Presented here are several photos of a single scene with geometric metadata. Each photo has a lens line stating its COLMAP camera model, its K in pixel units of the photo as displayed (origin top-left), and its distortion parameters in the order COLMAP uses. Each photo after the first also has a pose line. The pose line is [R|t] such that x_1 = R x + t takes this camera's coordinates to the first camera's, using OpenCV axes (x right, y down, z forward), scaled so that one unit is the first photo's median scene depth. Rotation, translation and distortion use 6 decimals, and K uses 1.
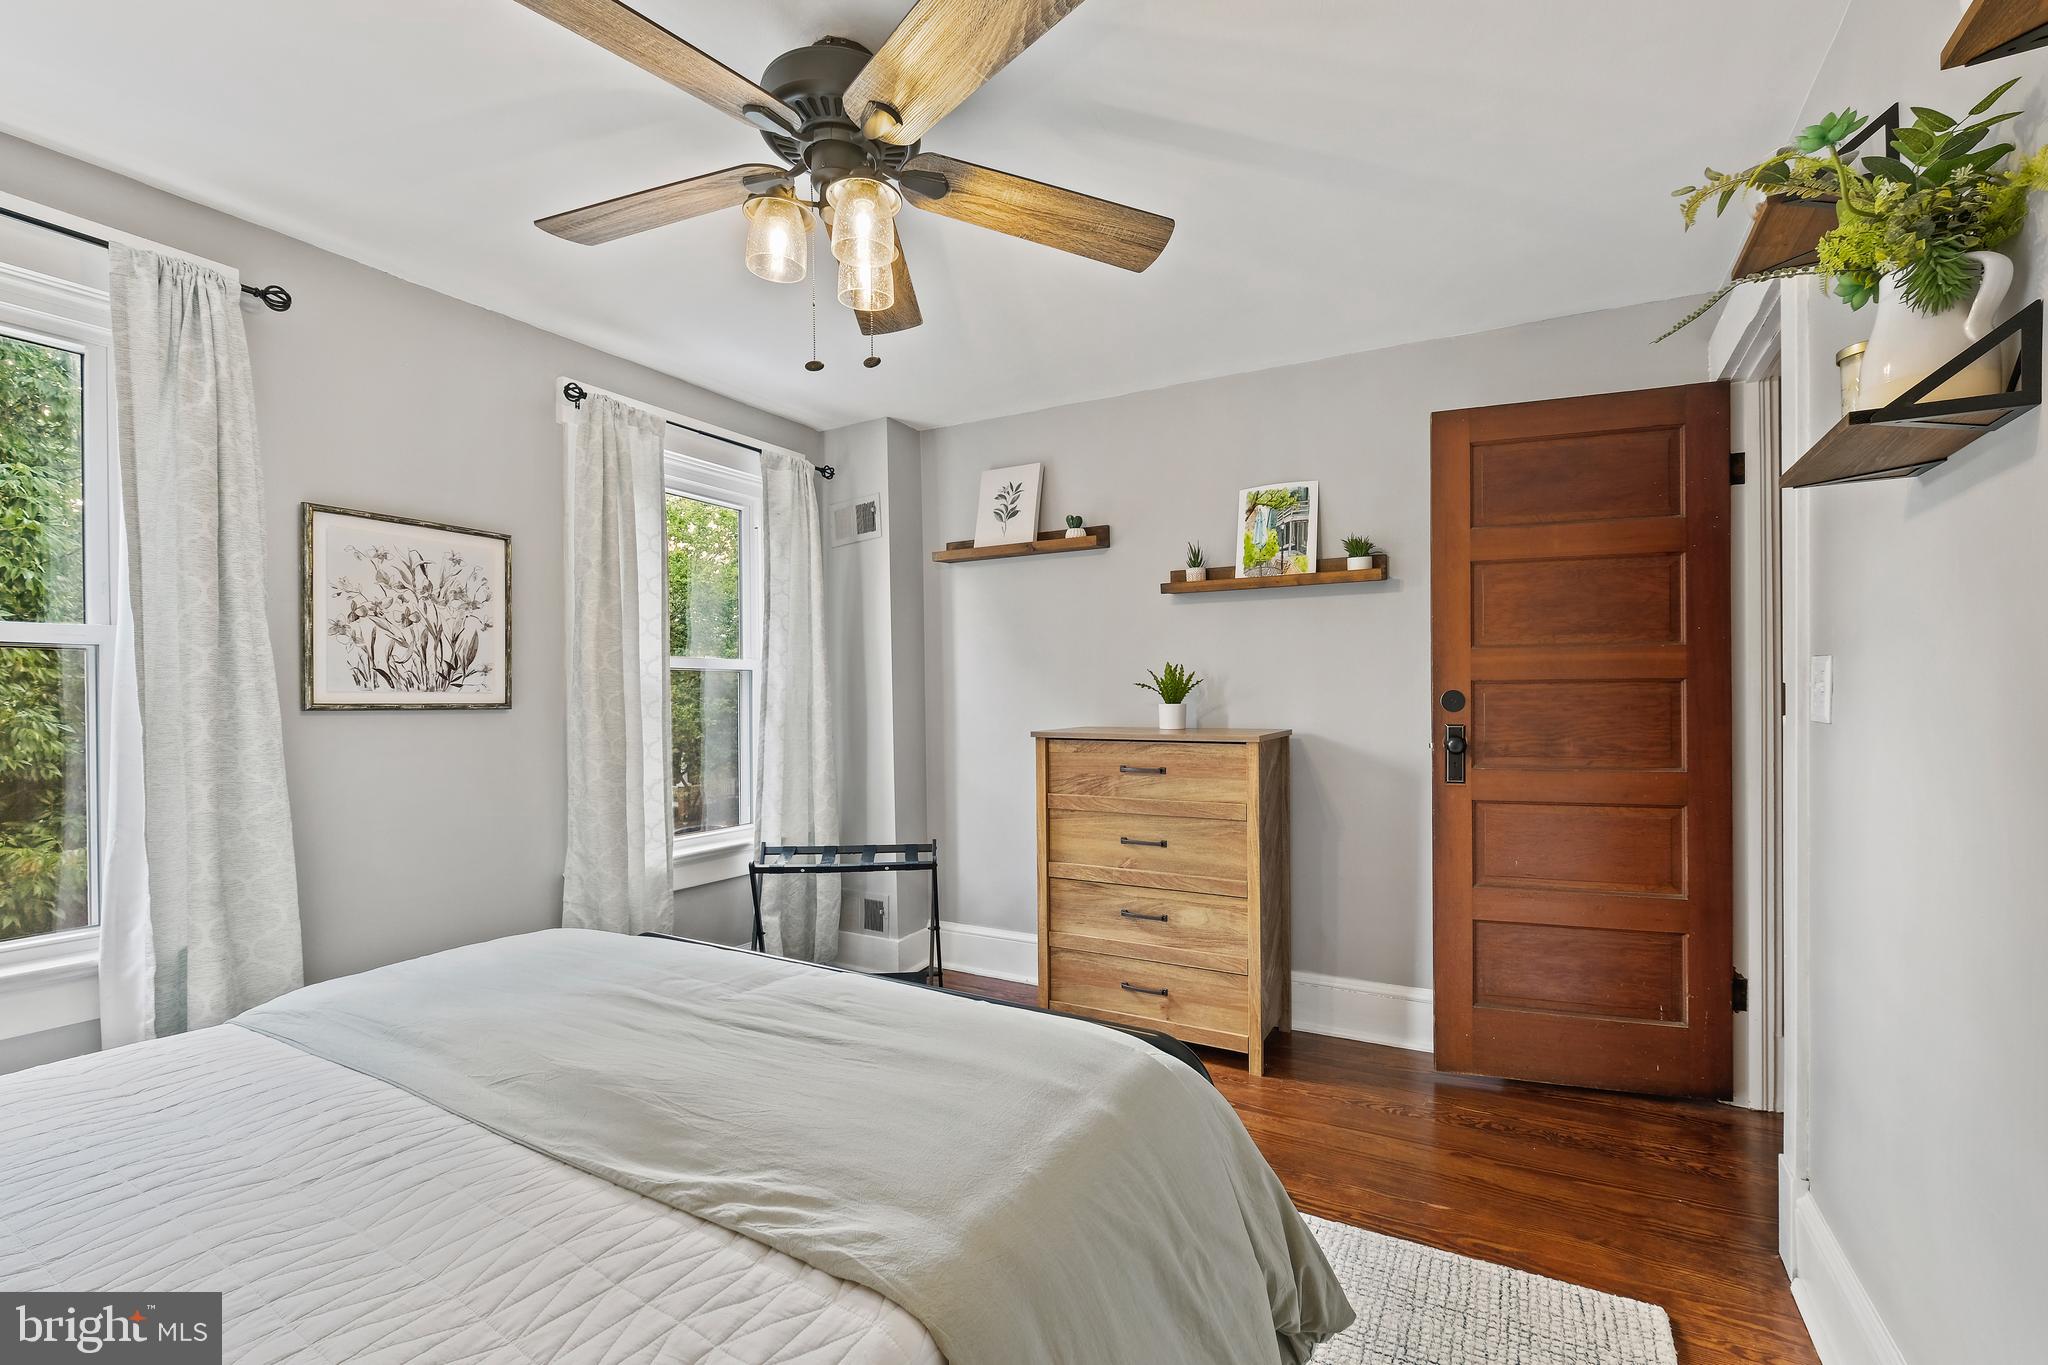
lens RADIAL K [[914.8, 0, 1022.4], [0, 914.8, 700.4], [0, 0, 1]] dist [0.000955, 0.000523]
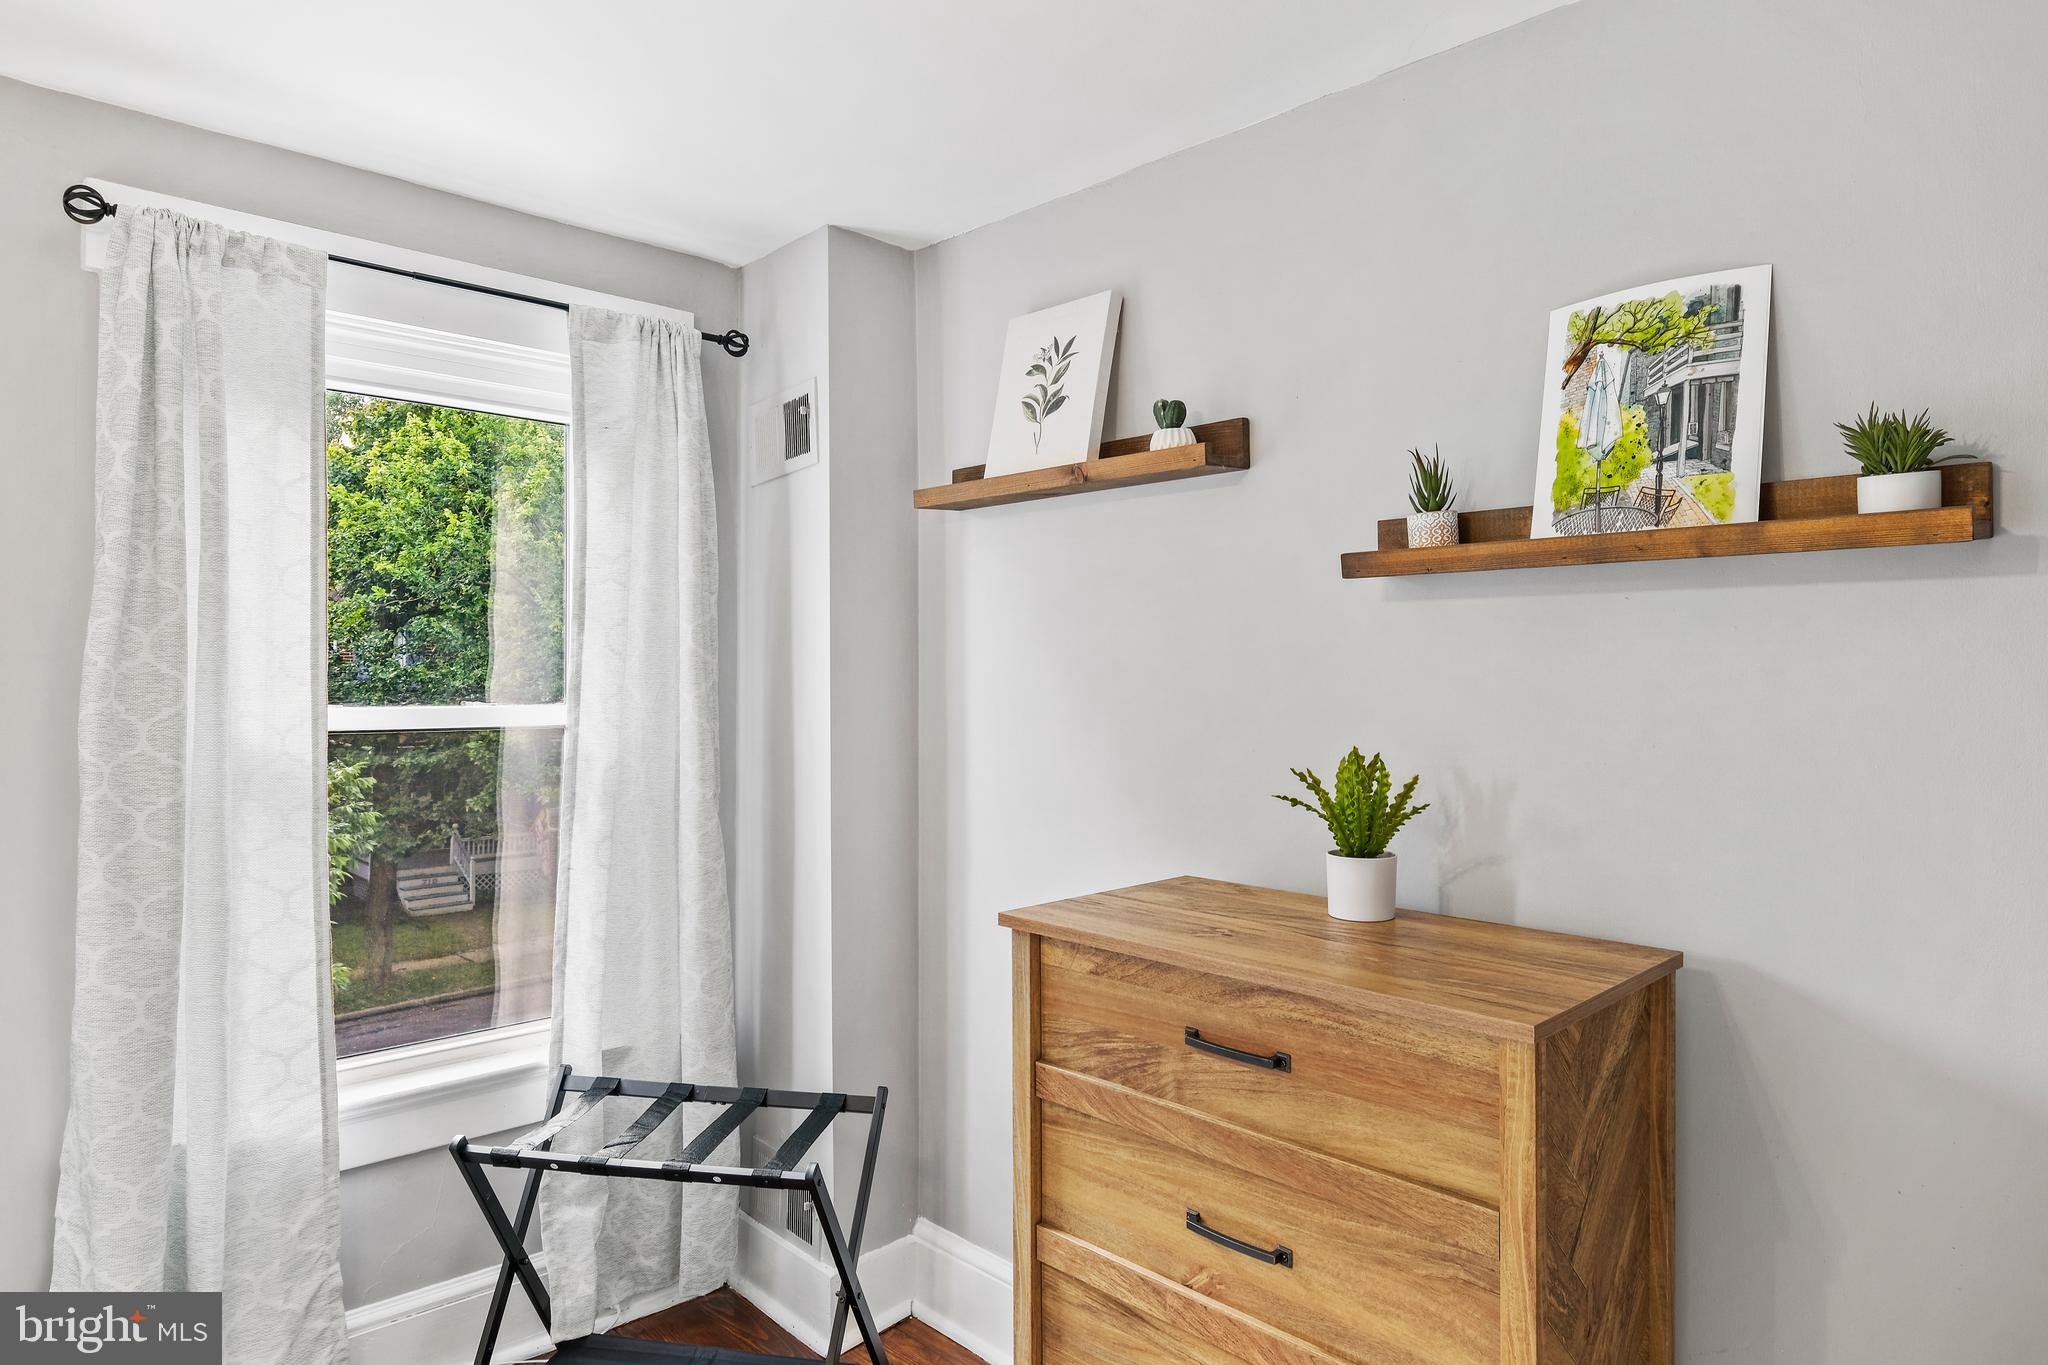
lens RADIAL K [[1234.9, 0, 1029.9], [0, 1234.9, 668.6], [0, 0, 1]] dist [0.004215, 0.000841]
pose [[0.958487, 0.007960, -0.285025, 0.185946], [-0.008740, 0.999961, -0.001466, -0.078427], [0.285002, 0.003896, 0.958519, 0.455787]]
